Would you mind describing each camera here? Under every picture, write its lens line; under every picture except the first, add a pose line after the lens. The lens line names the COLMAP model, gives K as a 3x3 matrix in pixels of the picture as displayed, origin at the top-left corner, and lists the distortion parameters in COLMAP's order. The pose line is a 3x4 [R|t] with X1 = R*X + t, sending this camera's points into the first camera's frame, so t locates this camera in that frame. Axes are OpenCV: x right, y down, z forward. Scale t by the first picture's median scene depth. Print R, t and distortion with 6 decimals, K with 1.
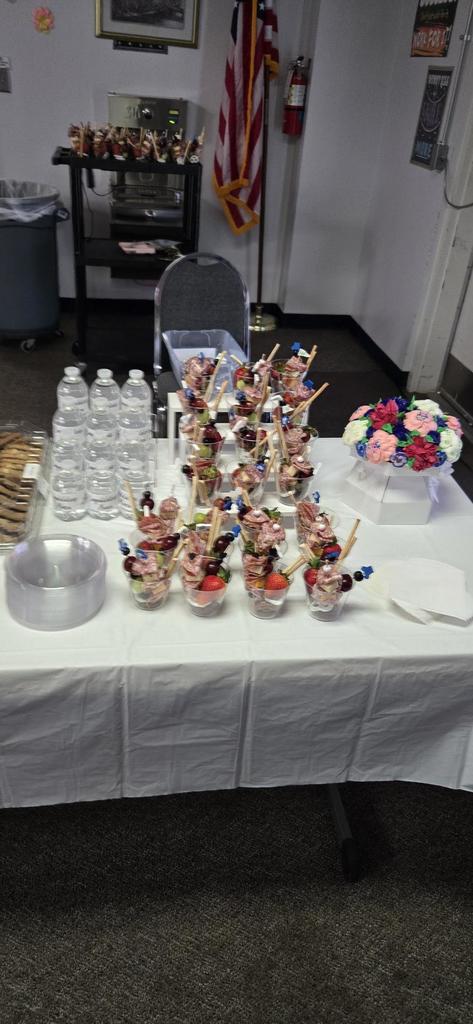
lens RADIAL K [[675.3, 0, 230.4], [0, 675.3, 498.7], [0, 0, 1]] dist [0.046279, -0.035512]
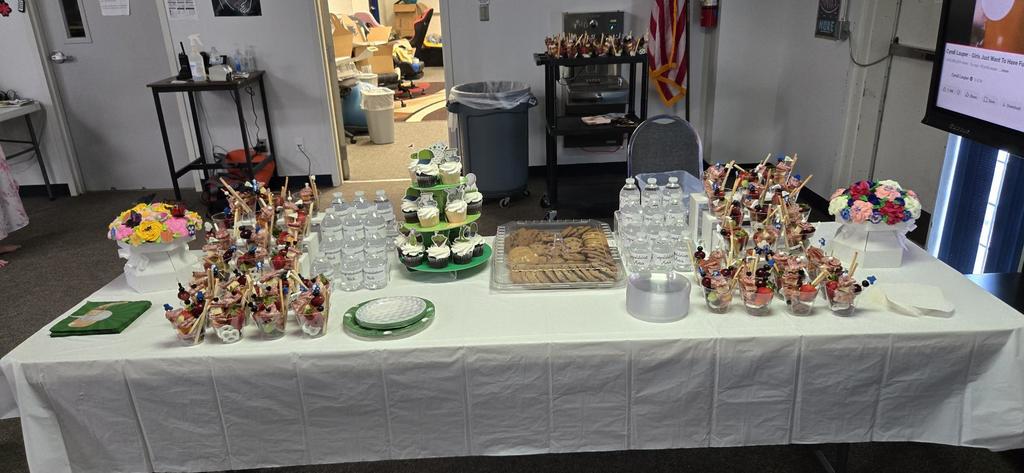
lens RADIAL K [[675.3, 0, 509.4], [0, 675.3, 232.4], [0, 0, 1]] dist [0.046279, -0.035512]
pose [[0.987103, -0.057406, -0.149438, -0.328126], [0.024231, 0.976316, -0.214990, 0.284957], [0.158240, 0.208597, 0.965115, -0.556537]]
